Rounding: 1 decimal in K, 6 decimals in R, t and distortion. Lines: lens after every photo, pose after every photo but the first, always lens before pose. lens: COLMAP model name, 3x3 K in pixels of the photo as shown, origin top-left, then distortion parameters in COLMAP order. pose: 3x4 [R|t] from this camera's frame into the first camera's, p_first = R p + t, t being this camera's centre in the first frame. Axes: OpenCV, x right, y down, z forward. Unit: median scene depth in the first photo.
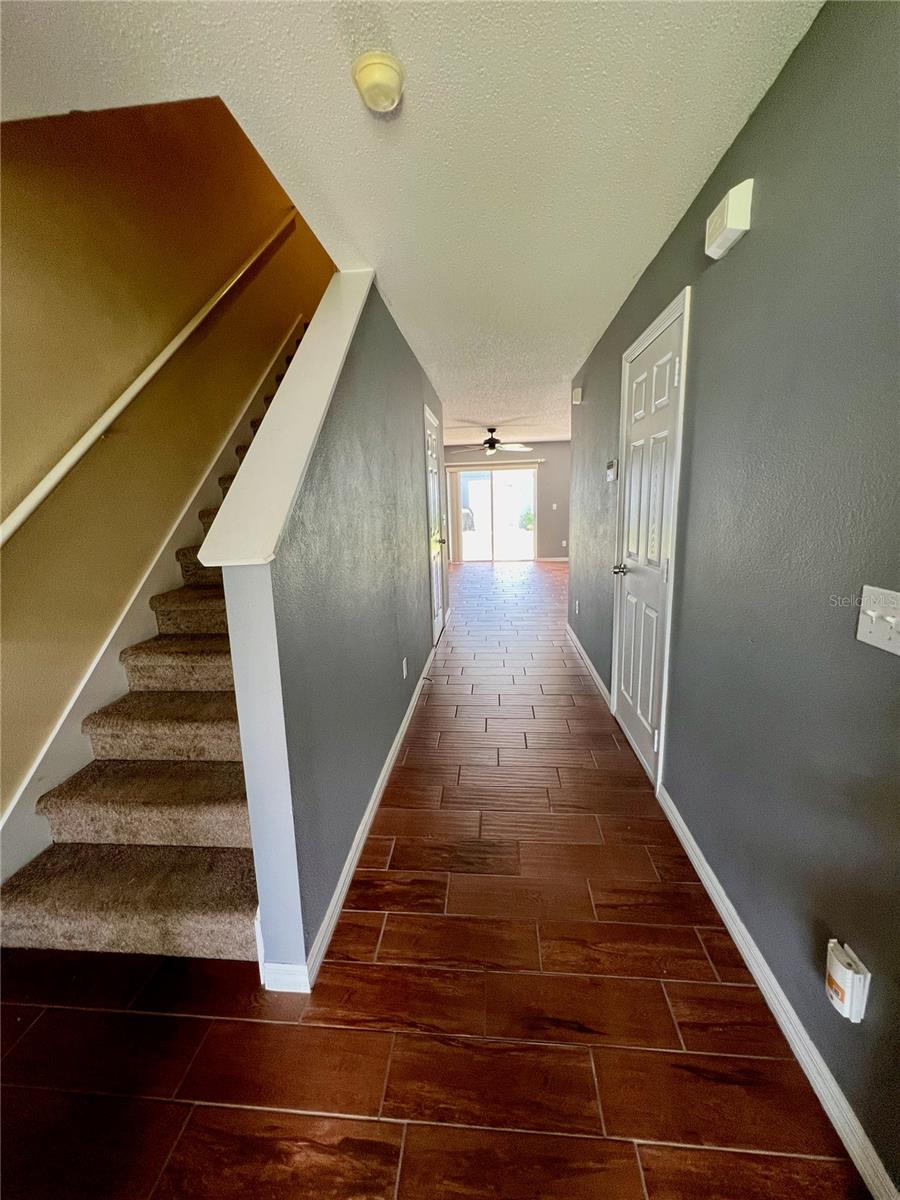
lens RADIAL K [[479.1, 0, 450.6], [0, 479.1, 597.7], [0, 0, 1]] dist [-0.003572, 0.000526]
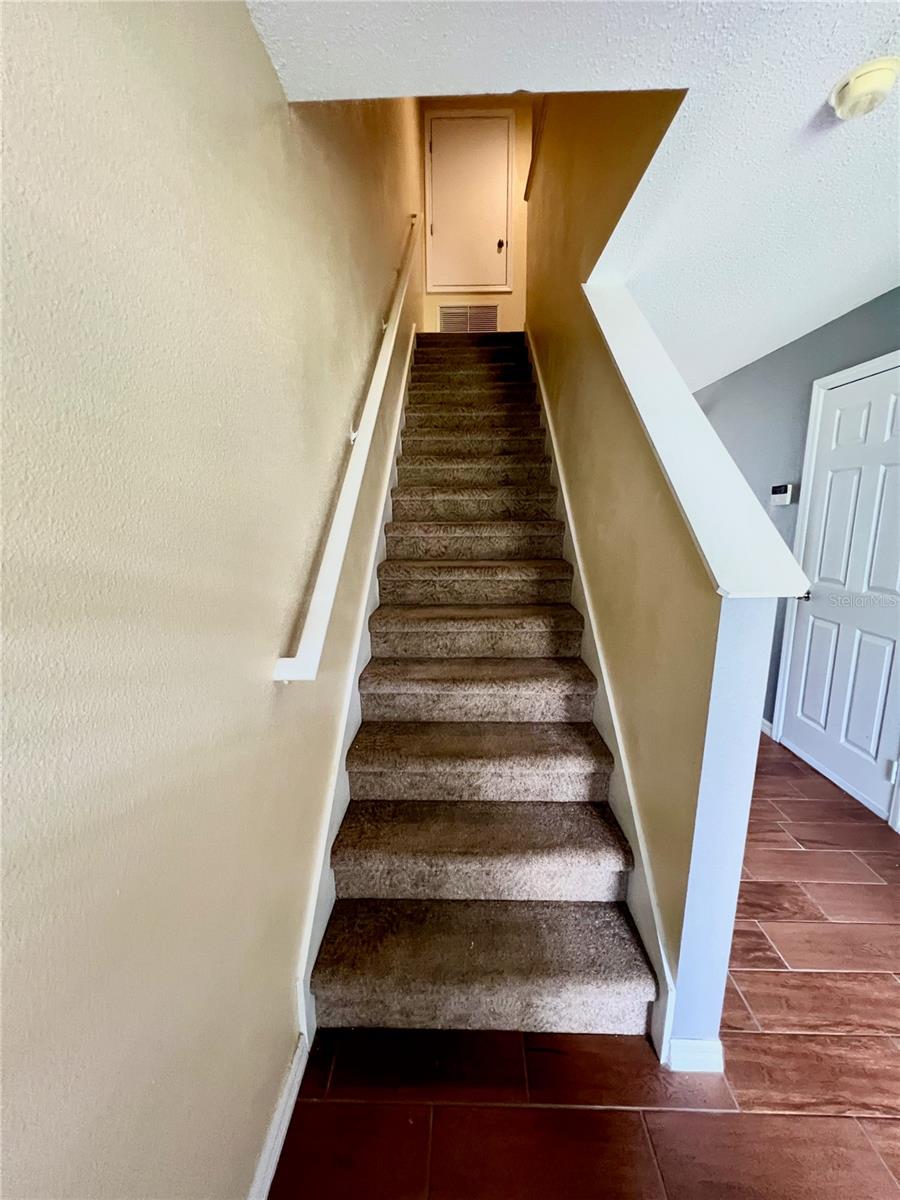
lens RADIAL K [[479.1, 0, 448.9], [0, 479.1, 596.5], [0, 0, 1]] dist [-0.003572, 0.000526]
pose [[0.997933, 0.017688, 0.061782, -0.700716], [-0.016041, 0.999505, -0.027056, -0.024360], [-0.062230, 0.026009, 0.997723, 0.093088]]
